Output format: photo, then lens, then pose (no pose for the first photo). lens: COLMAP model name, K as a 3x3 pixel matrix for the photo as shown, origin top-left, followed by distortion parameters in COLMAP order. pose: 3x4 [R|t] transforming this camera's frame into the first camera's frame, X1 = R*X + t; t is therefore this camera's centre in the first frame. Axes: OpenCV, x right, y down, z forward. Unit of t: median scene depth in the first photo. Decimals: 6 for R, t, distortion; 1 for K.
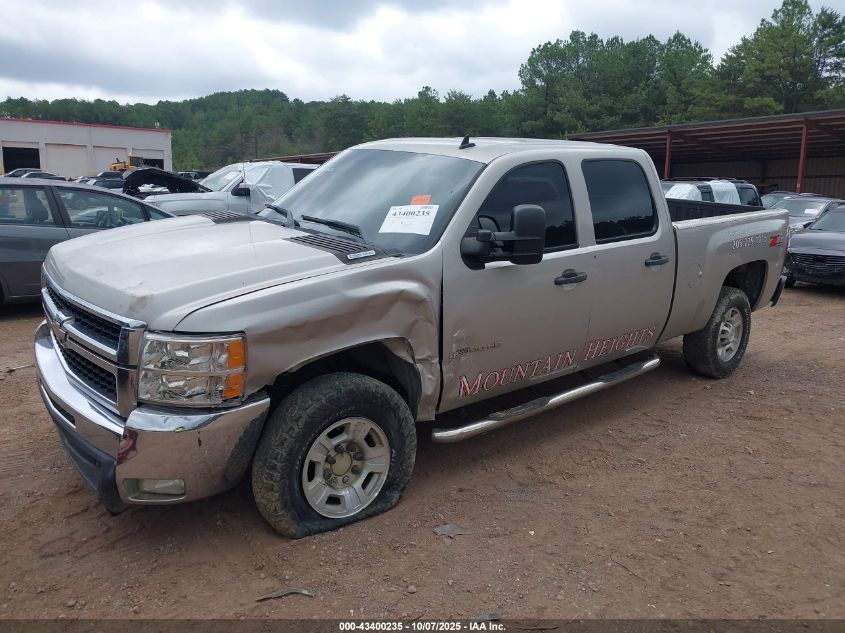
lens RADIAL K [[632.4, 0, 422.2], [0, 632.4, 316.3], [0, 0, 1]] dist [0.009938, -0.006234]
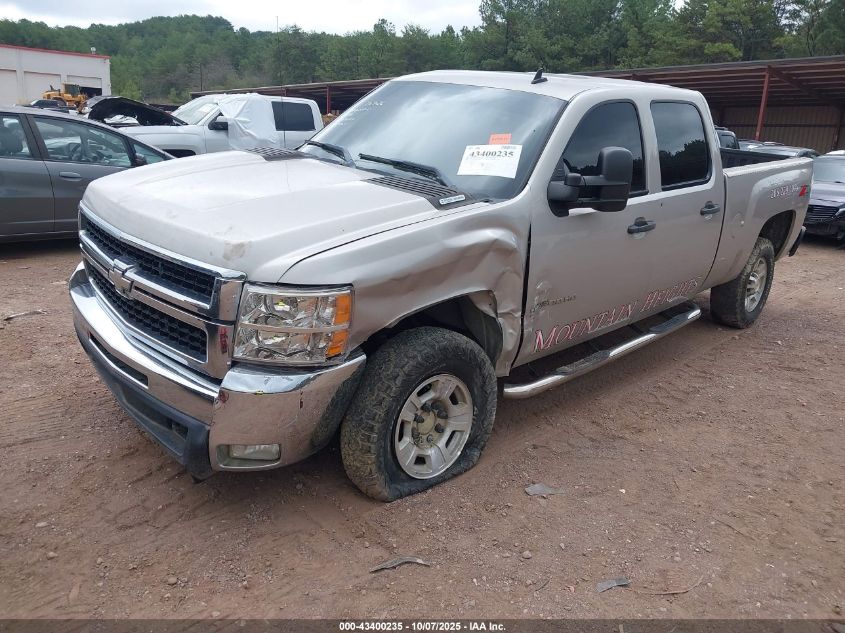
lens RADIAL K [[631.9, 0, 422.7], [0, 631.9, 316.6], [0, 0, 1]] dist [0.013437, -0.008422]
pose [[0.997168, 0.003558, 0.075124, -0.182040], [-0.010289, 0.995942, 0.089407, -0.008200], [-0.074501, -0.089927, 0.993158, 0.069132]]
